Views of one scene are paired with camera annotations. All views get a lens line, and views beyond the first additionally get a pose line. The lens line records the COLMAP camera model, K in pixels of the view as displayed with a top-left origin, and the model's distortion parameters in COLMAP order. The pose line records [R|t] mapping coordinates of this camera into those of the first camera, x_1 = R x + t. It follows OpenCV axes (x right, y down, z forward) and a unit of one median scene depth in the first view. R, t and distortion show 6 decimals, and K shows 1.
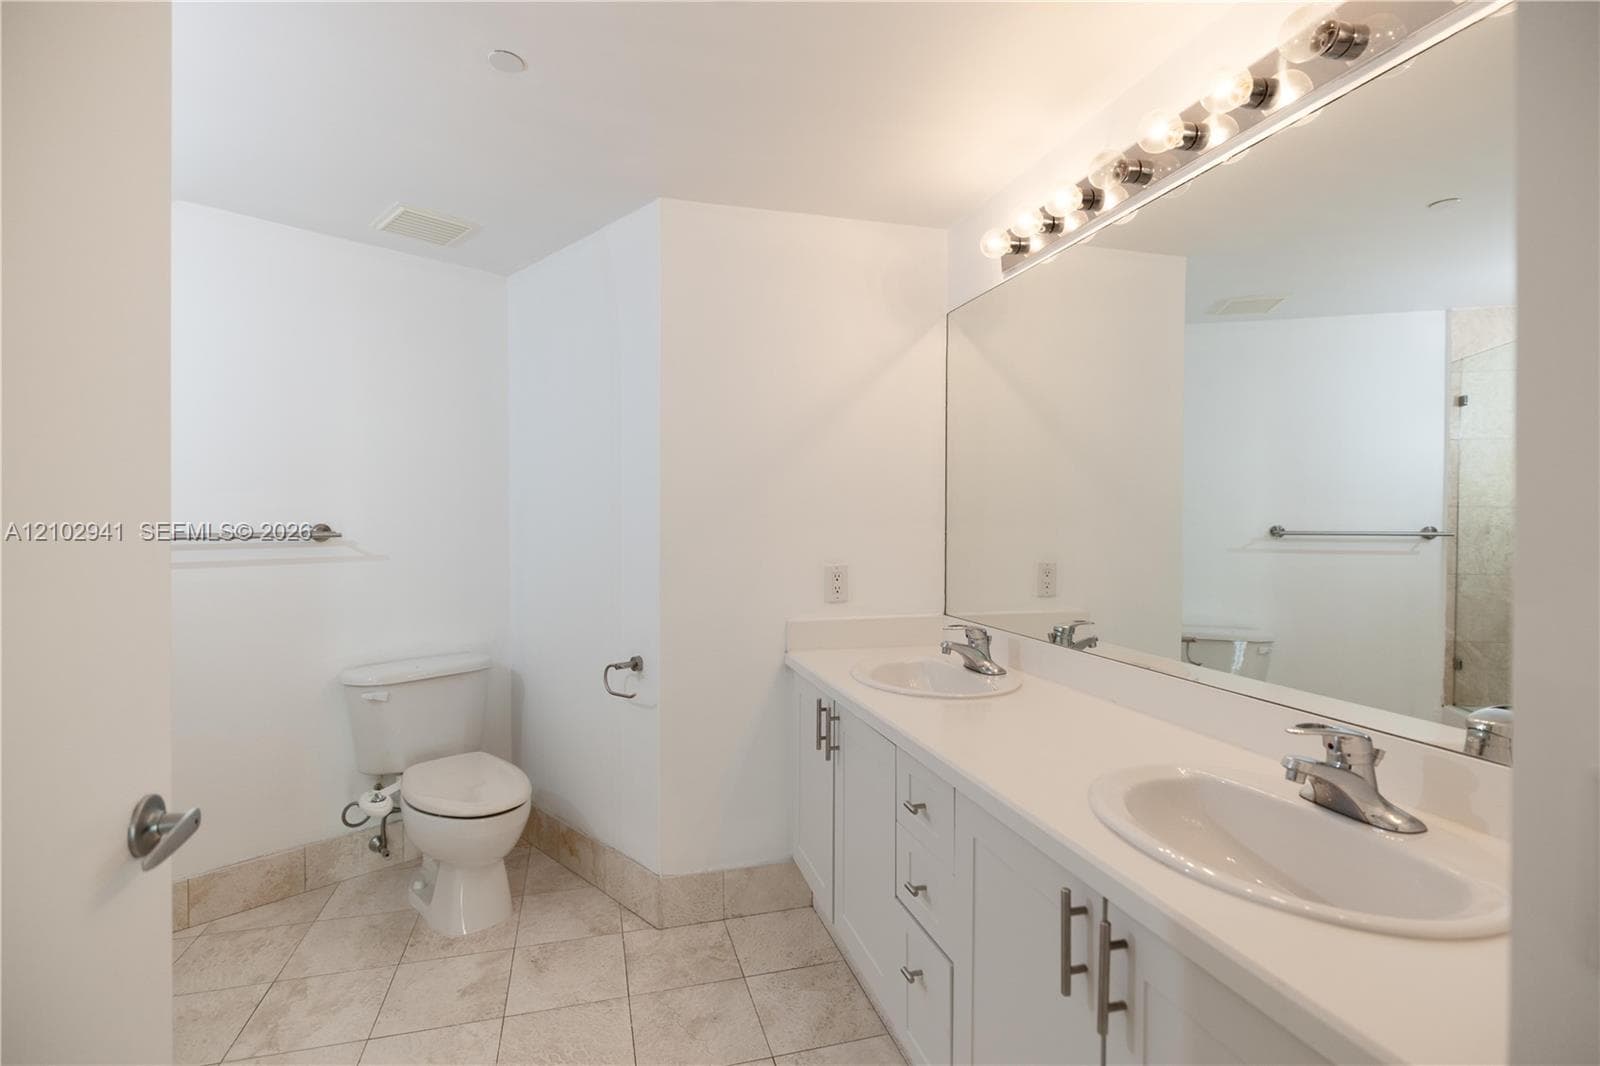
lens RADIAL K [[653.0, 0, 804.5], [0, 653.0, 514.6], [0, 0, 1]] dist [0.004065, 0.000040]
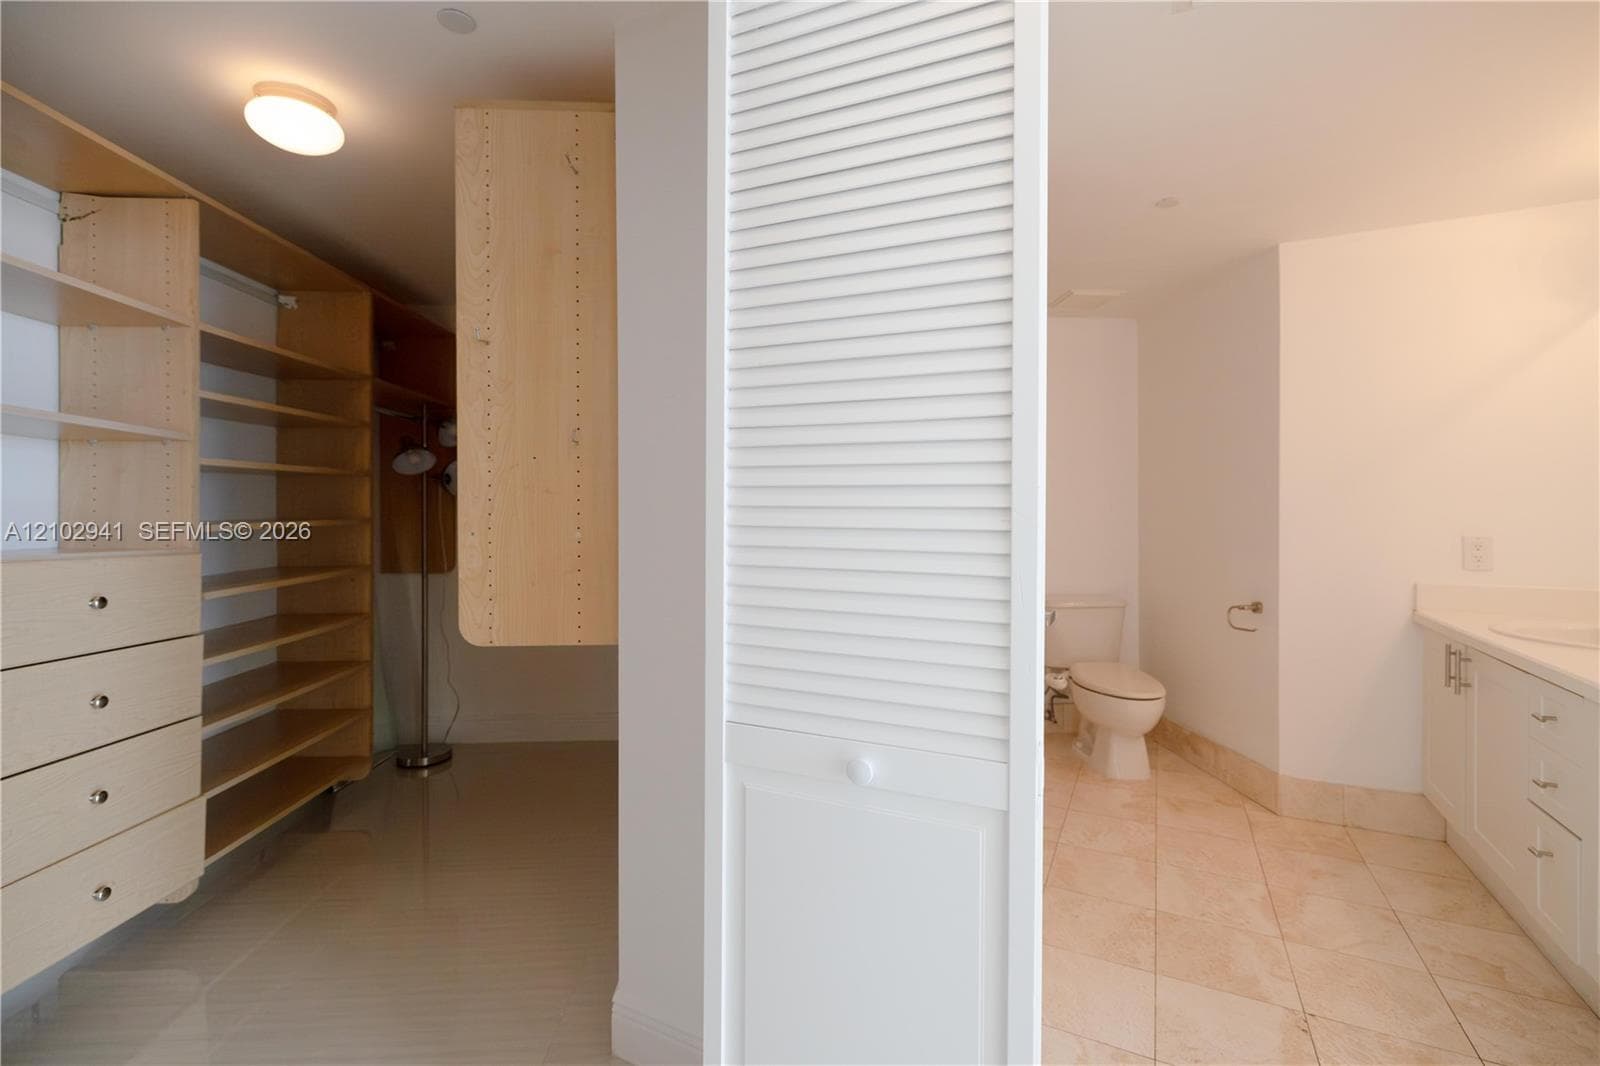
lens RADIAL K [[653.0, 0, 804.5], [0, 653.0, 514.6], [0, 0, 1]] dist [0.004065, 0.000040]
pose [[0.689463, 0.002656, -0.724316, 0.066719], [0.002297, 0.999980, 0.005854, 0.033644], [0.724317, -0.005700, 0.689443, -0.559443]]
